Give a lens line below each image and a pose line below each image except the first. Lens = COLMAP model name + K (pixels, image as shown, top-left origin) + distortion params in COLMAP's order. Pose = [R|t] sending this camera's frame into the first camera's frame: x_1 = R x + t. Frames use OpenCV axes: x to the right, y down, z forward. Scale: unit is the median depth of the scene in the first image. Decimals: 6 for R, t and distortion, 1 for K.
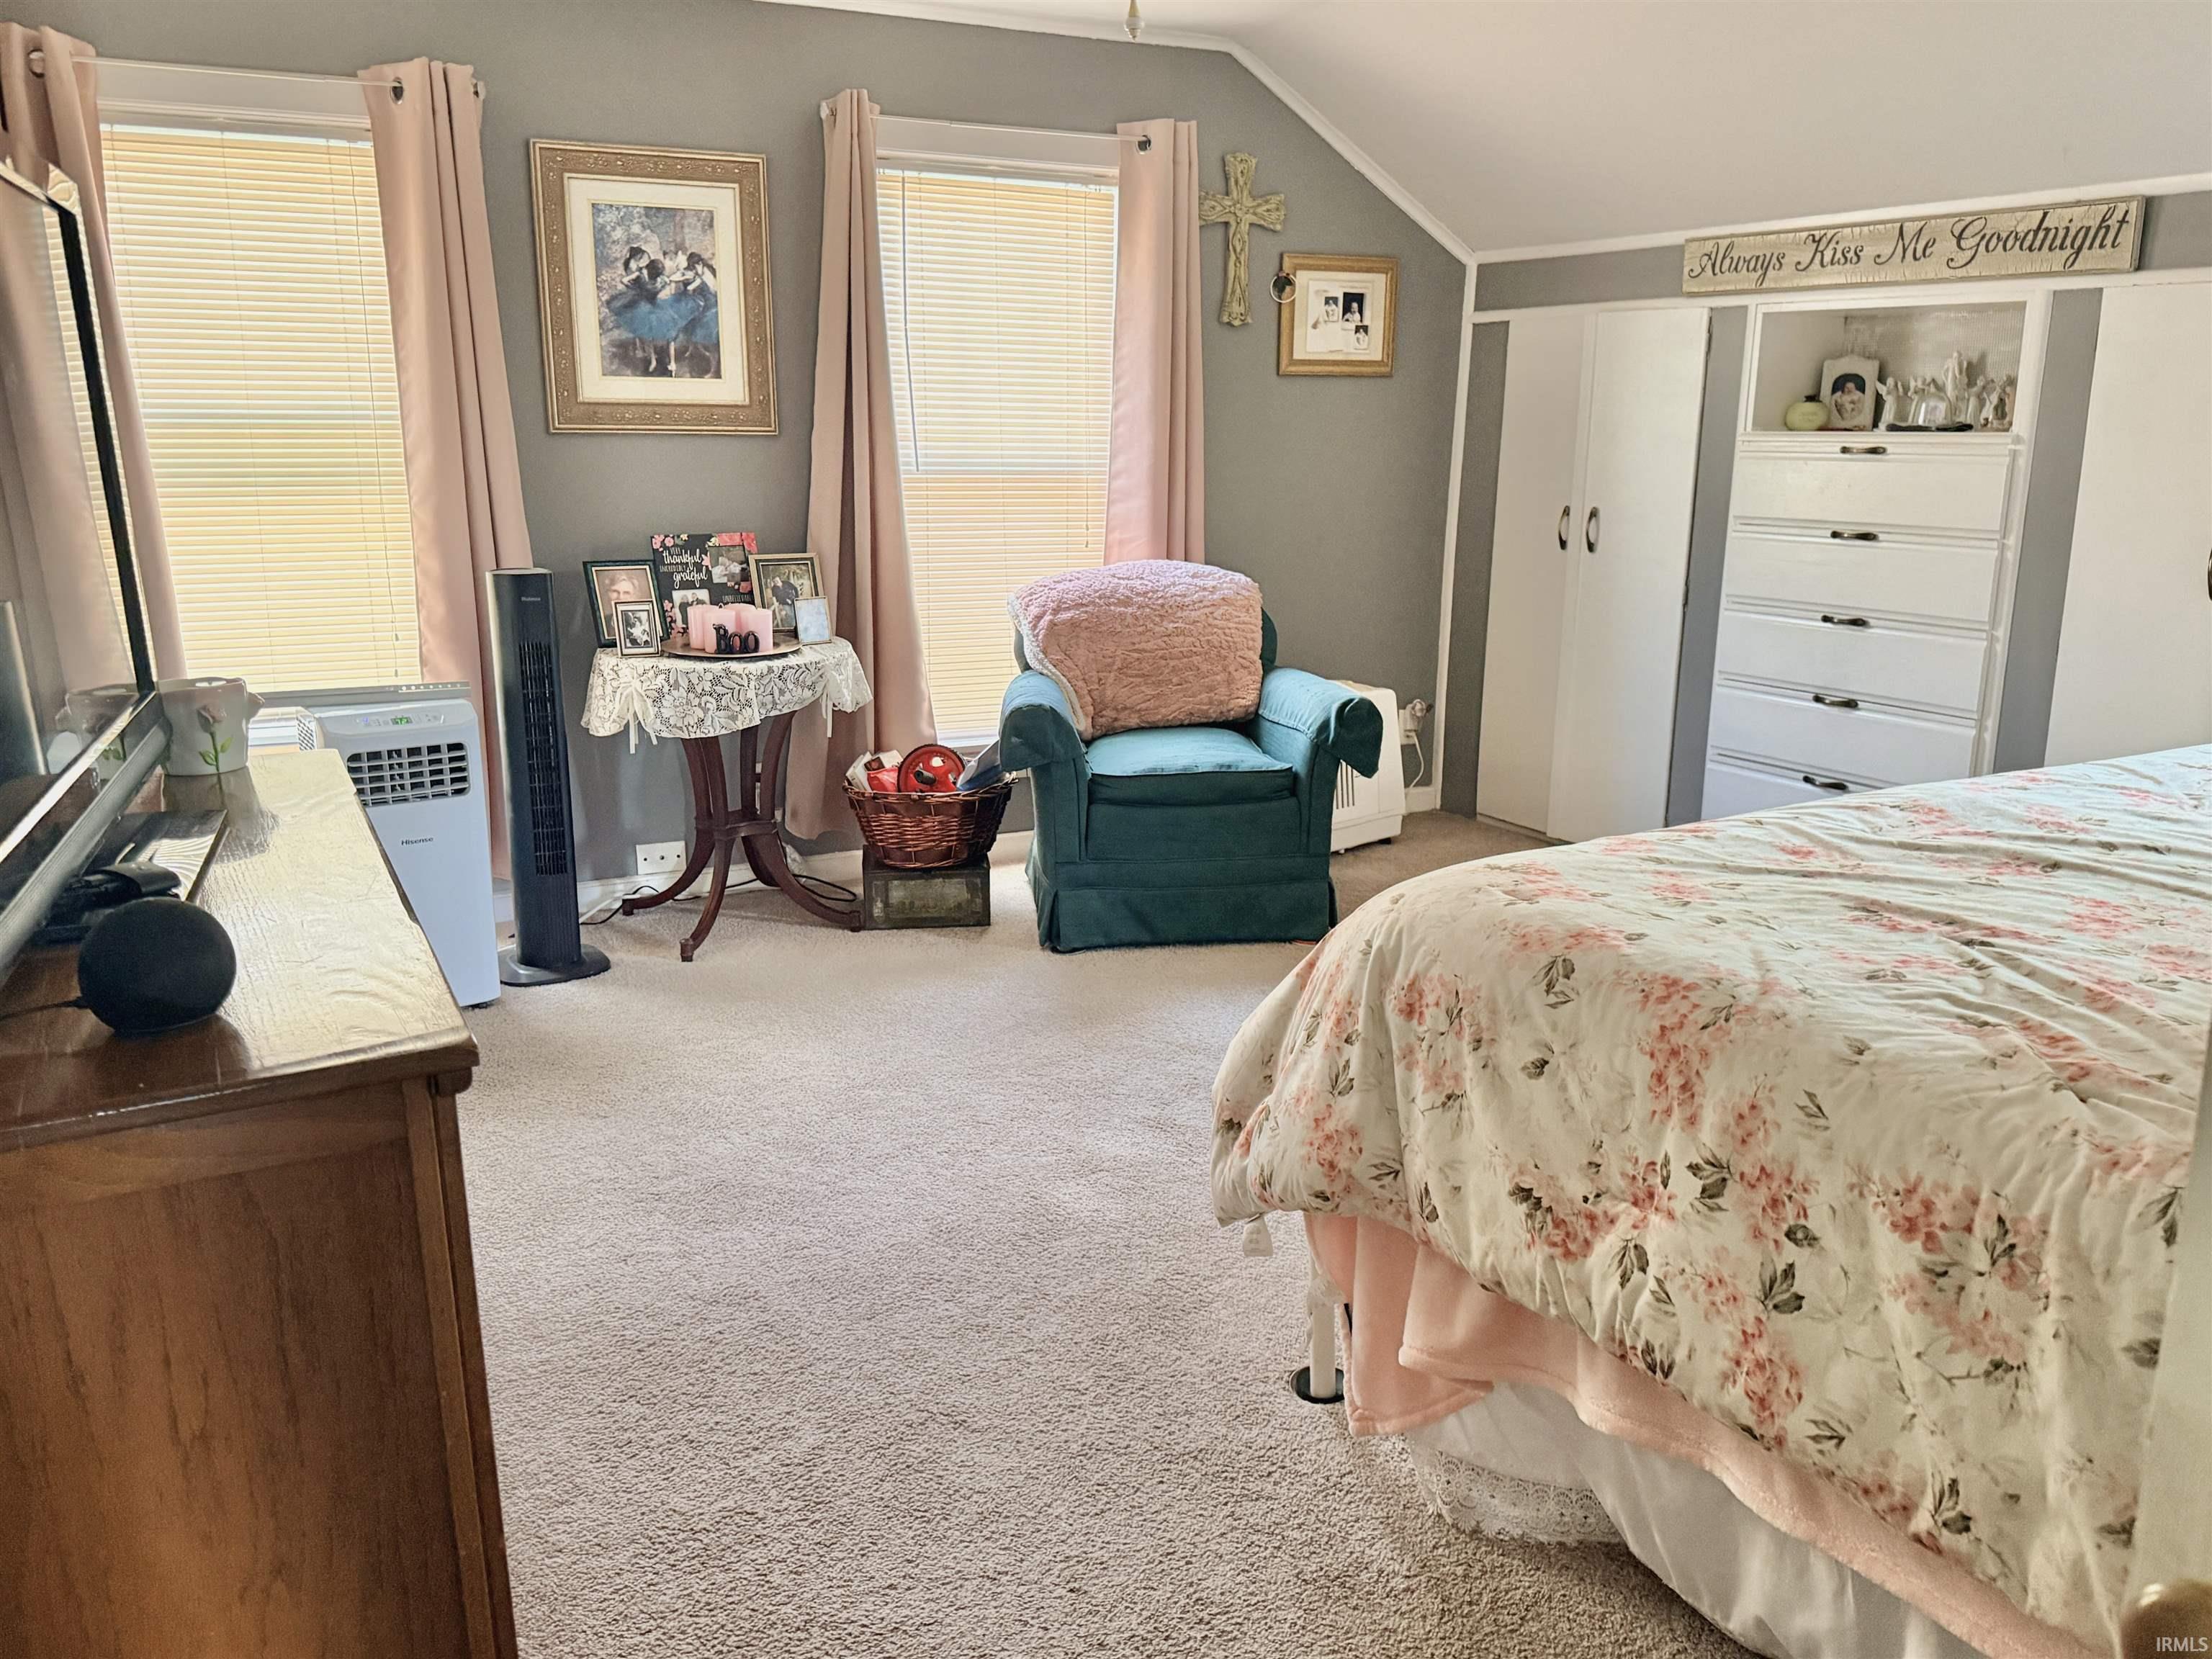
lens RADIAL K [[1768.9, 0, 1106.0], [0, 1768.9, 829.5], [0, 0, 1]] dist [0.121870, -0.242731]
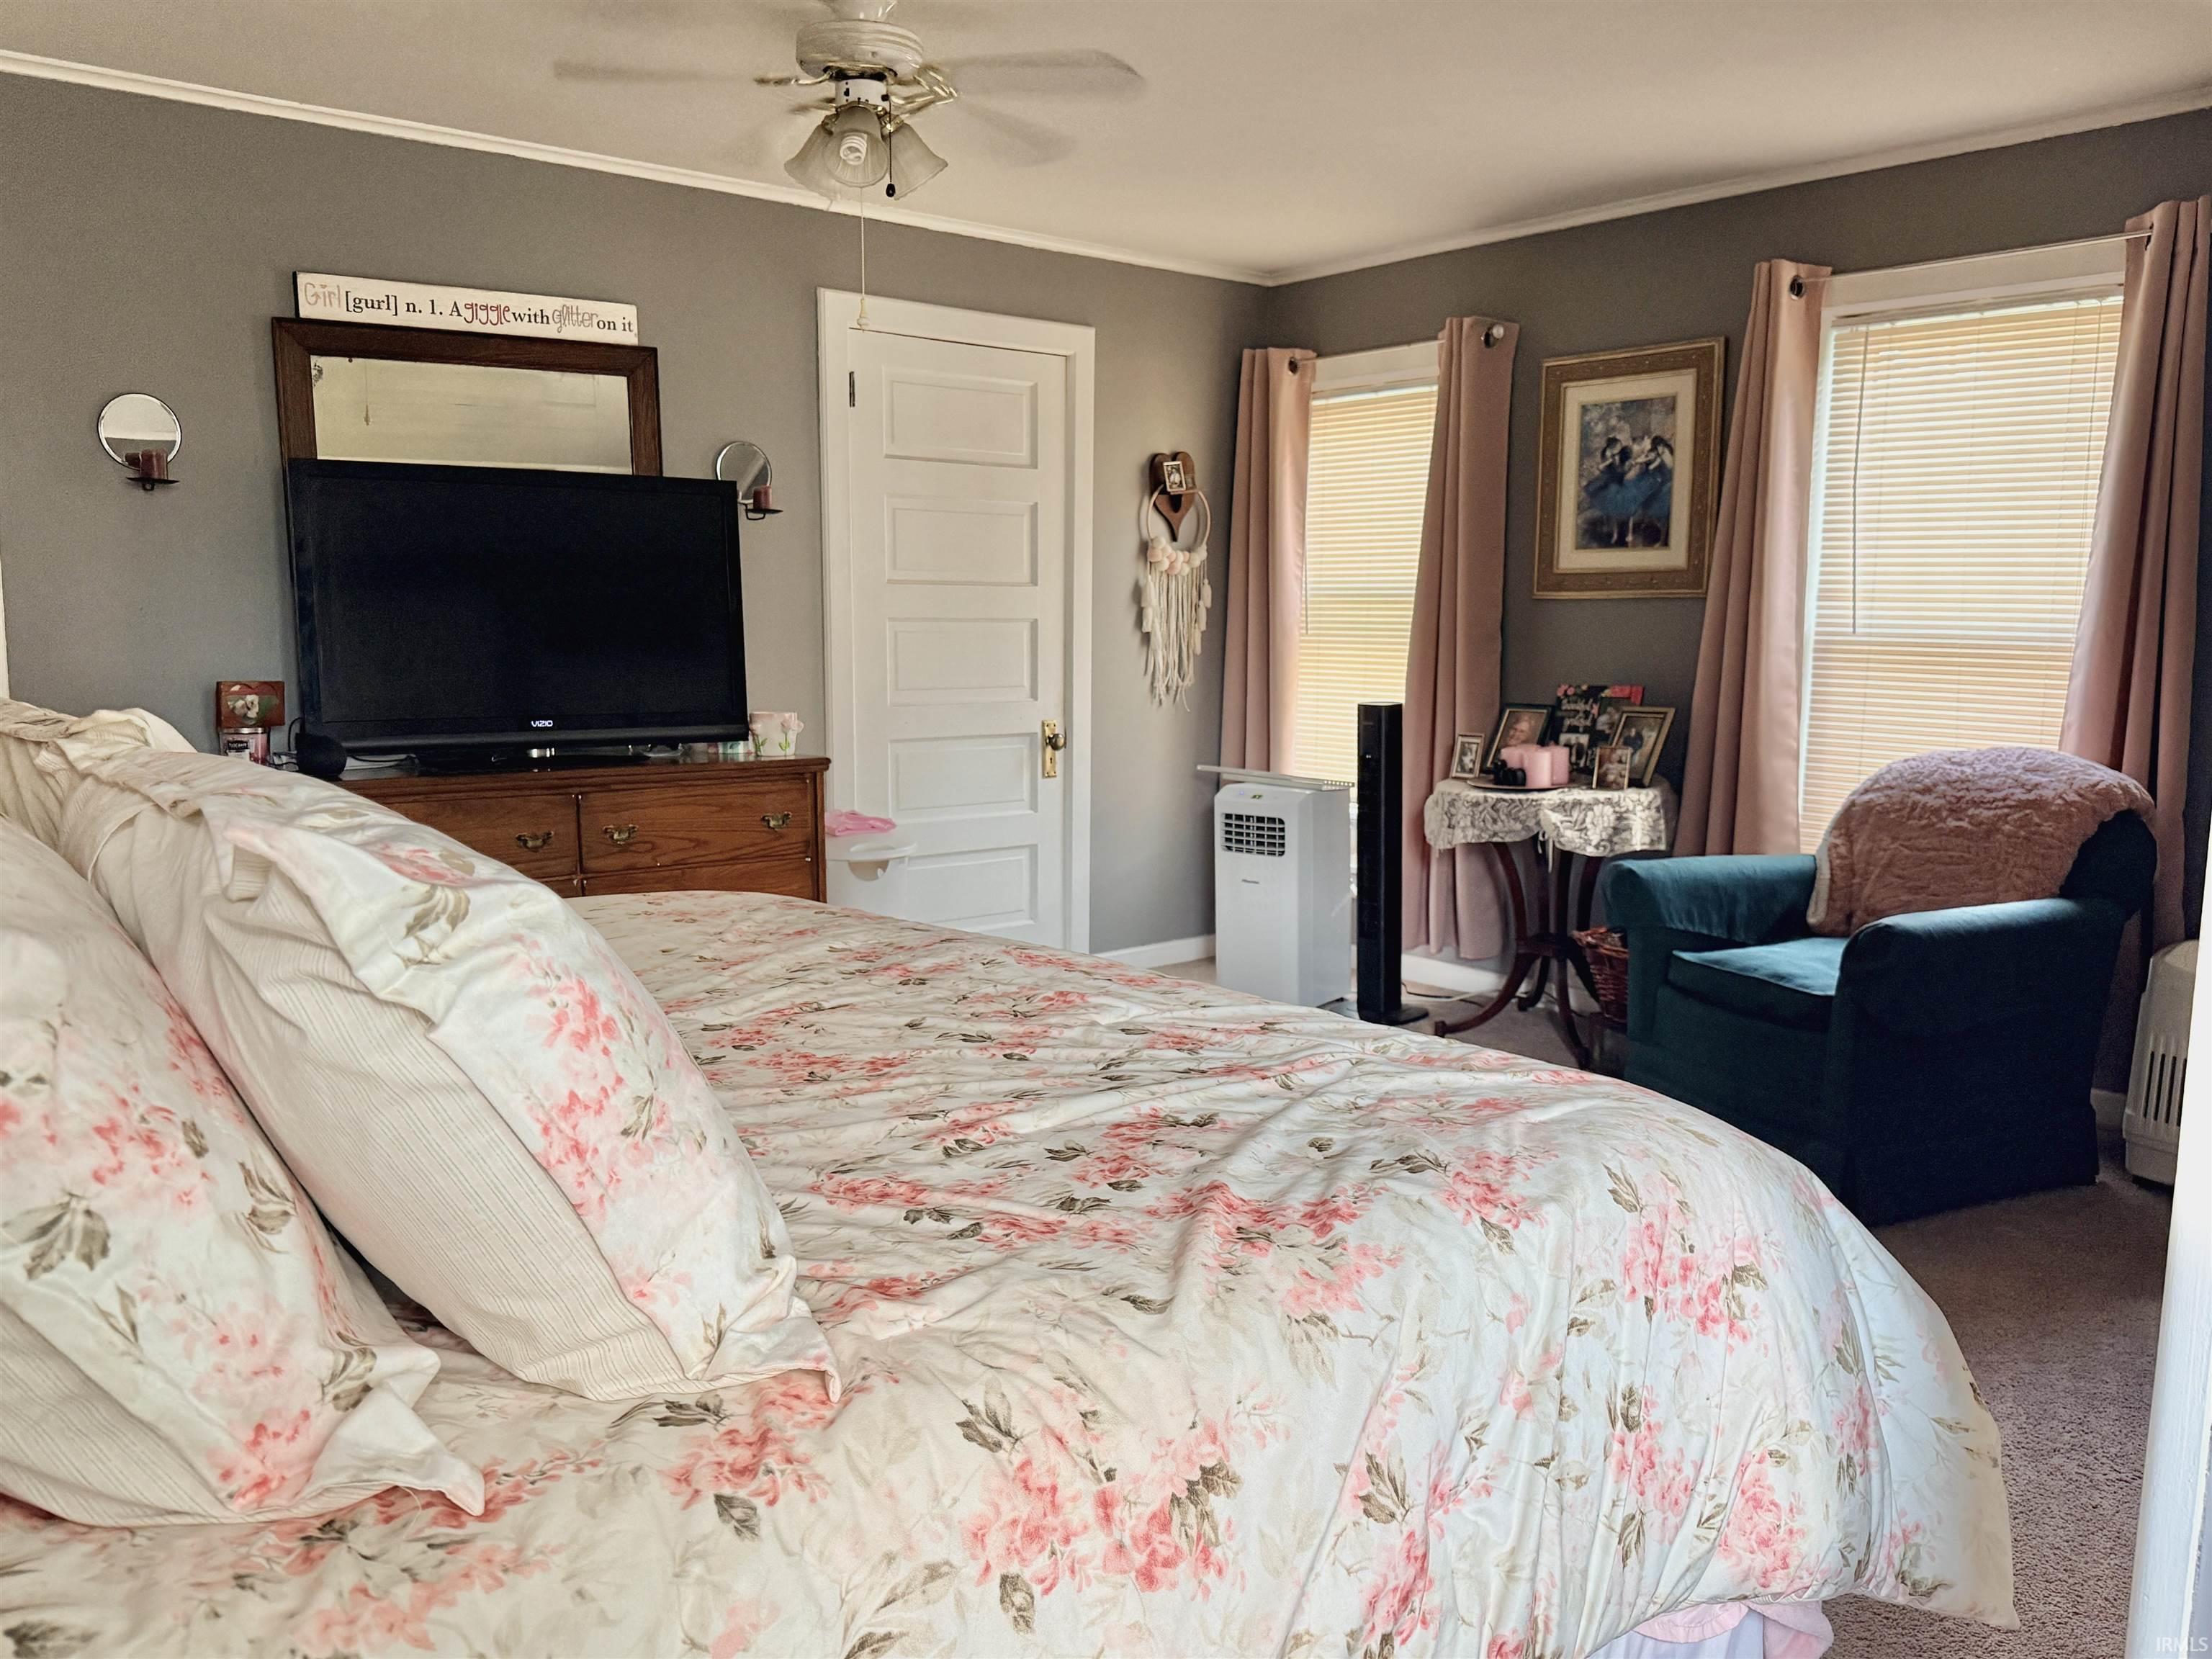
lens RADIAL K [[1768.9, 0, 1106.0], [0, 1768.9, 829.5], [0, 0, 1]] dist [0.121870, -0.242731]
pose [[0.211111, 0.119953, -0.970074, 0.795447], [-0.217476, 0.973330, 0.073028, -0.093670], [0.952962, 0.195551, 0.231568, 0.472087]]
